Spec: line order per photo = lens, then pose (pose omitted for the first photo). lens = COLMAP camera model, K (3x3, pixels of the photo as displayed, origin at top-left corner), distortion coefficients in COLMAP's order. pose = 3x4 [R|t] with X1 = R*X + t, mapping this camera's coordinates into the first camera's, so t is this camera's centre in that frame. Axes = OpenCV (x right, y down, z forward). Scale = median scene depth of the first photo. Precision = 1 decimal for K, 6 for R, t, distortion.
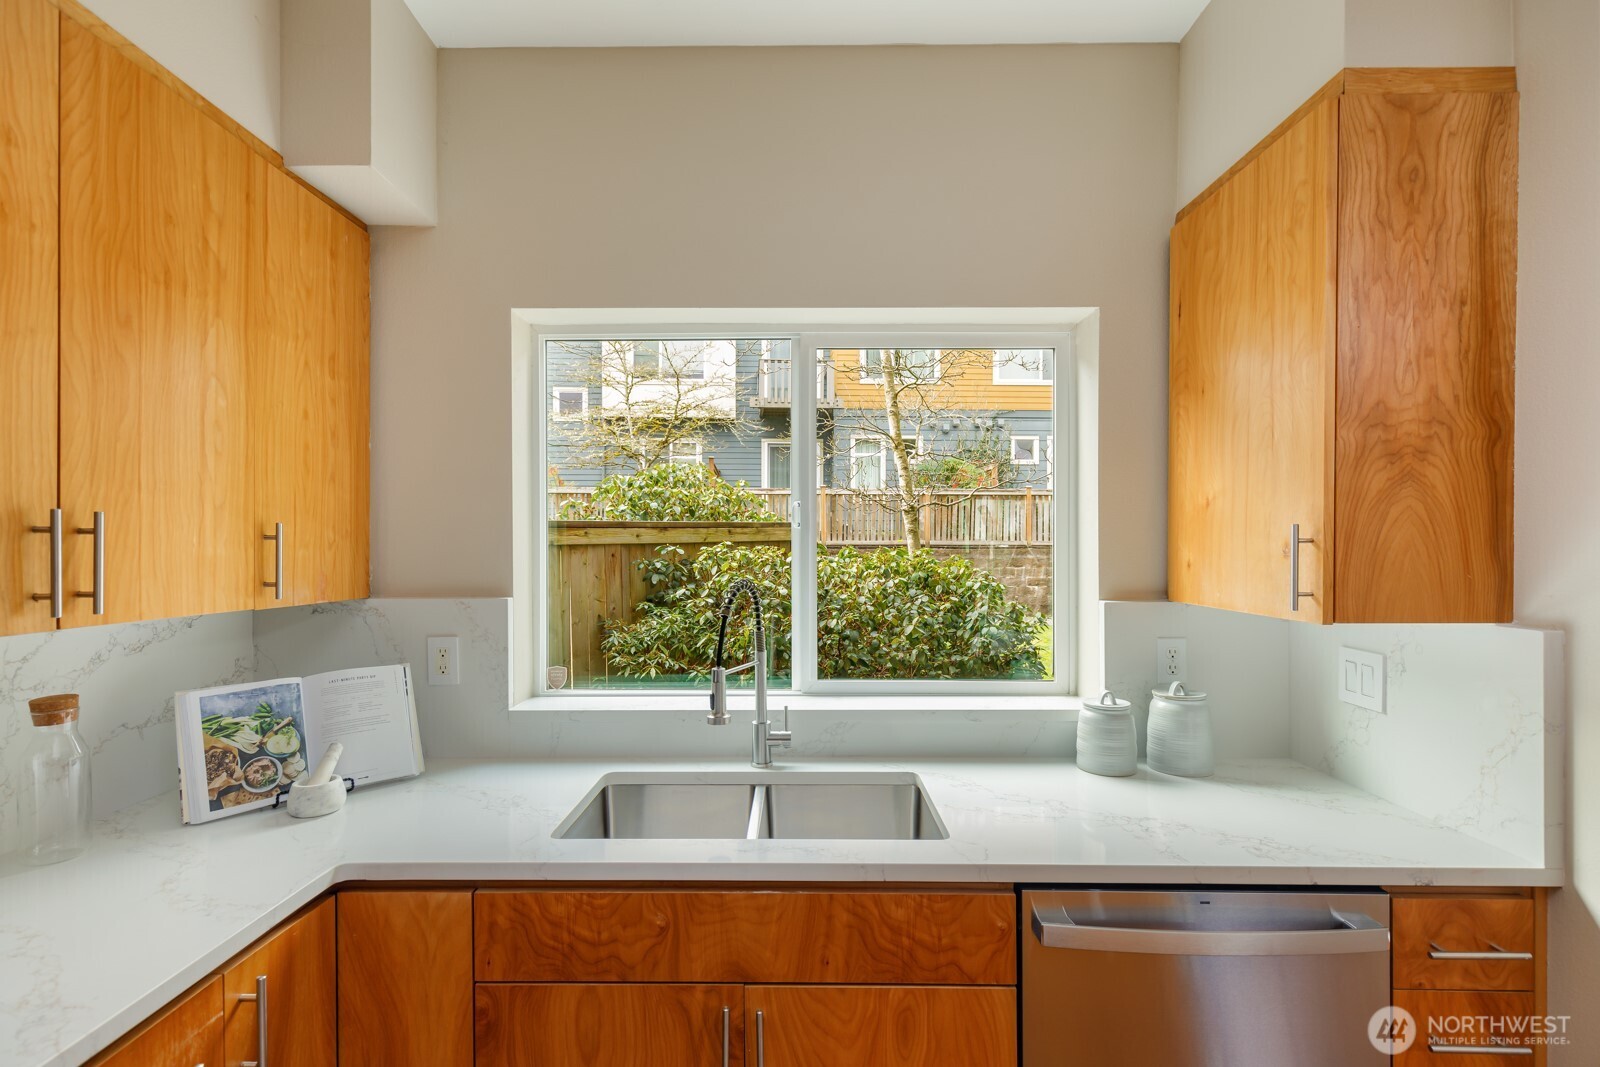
lens RADIAL K [[738.9, 0, 803.0], [0, 738.9, 544.6], [0, 0, 1]] dist [0.018530, 0.000062]
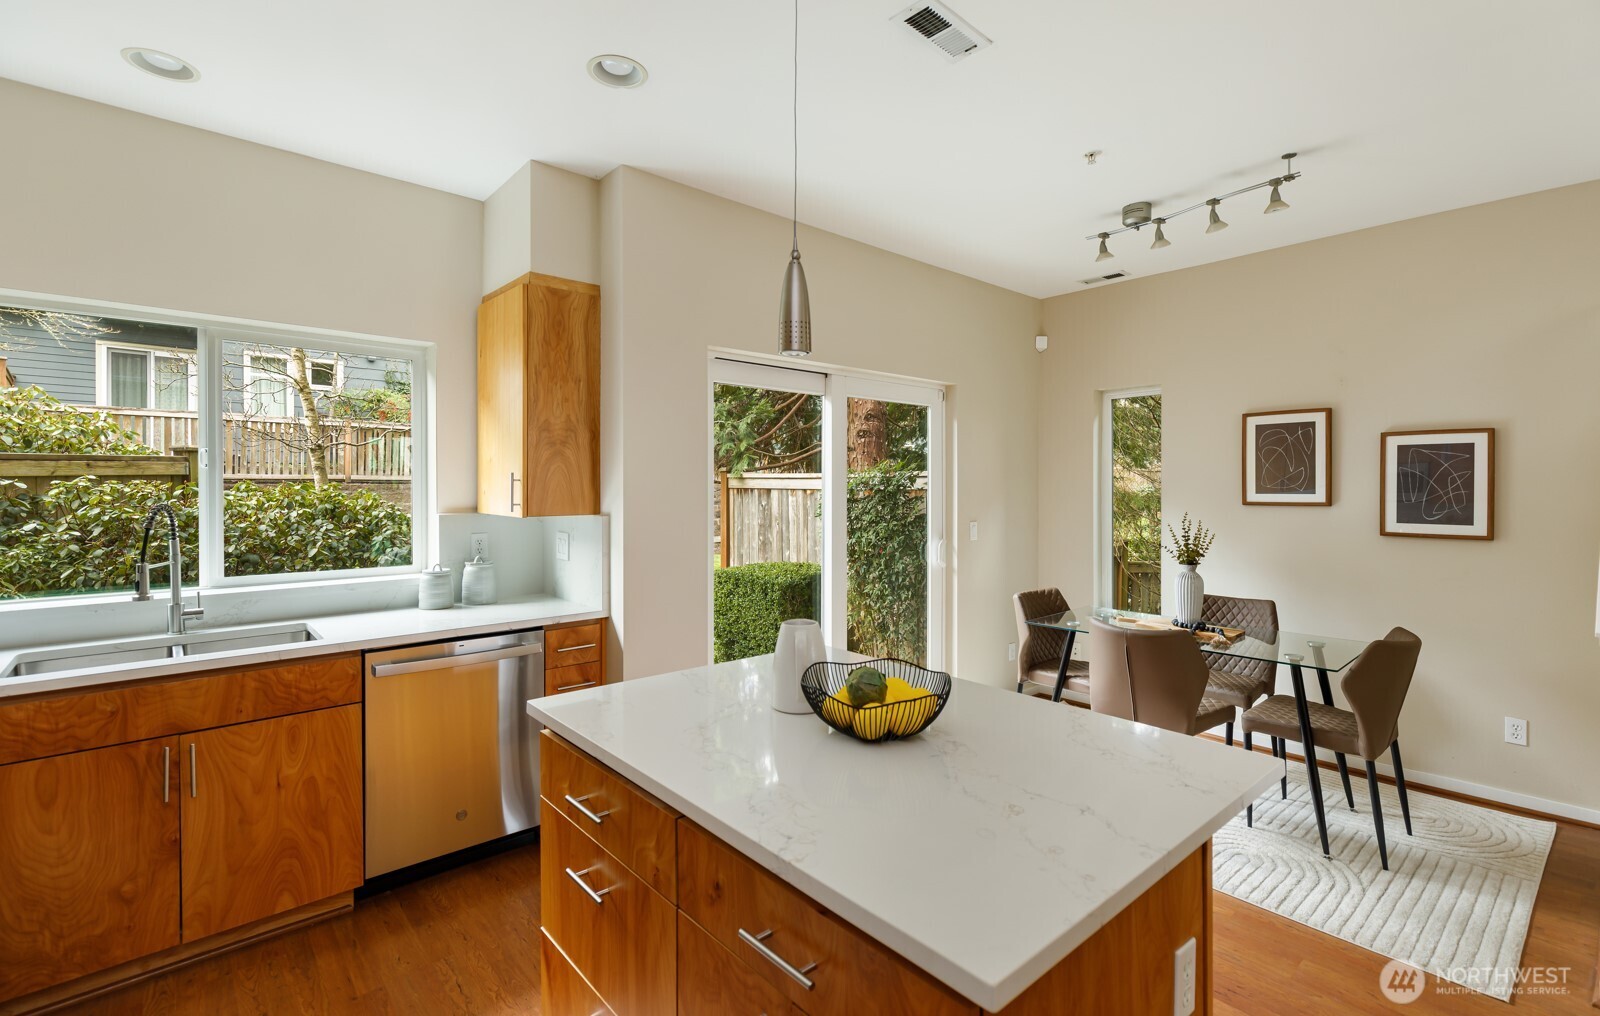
lens RADIAL K [[724.8, 0, 808.7], [0, 724.8, 490.9], [0, 0, 1]] dist [0.008083, -0.000526]
pose [[0.748314, -0.003141, 0.663337, -0.105708], [-0.006499, 0.999906, 0.012067, -0.005056], [-0.663313, -0.013341, 0.748223, -1.207692]]
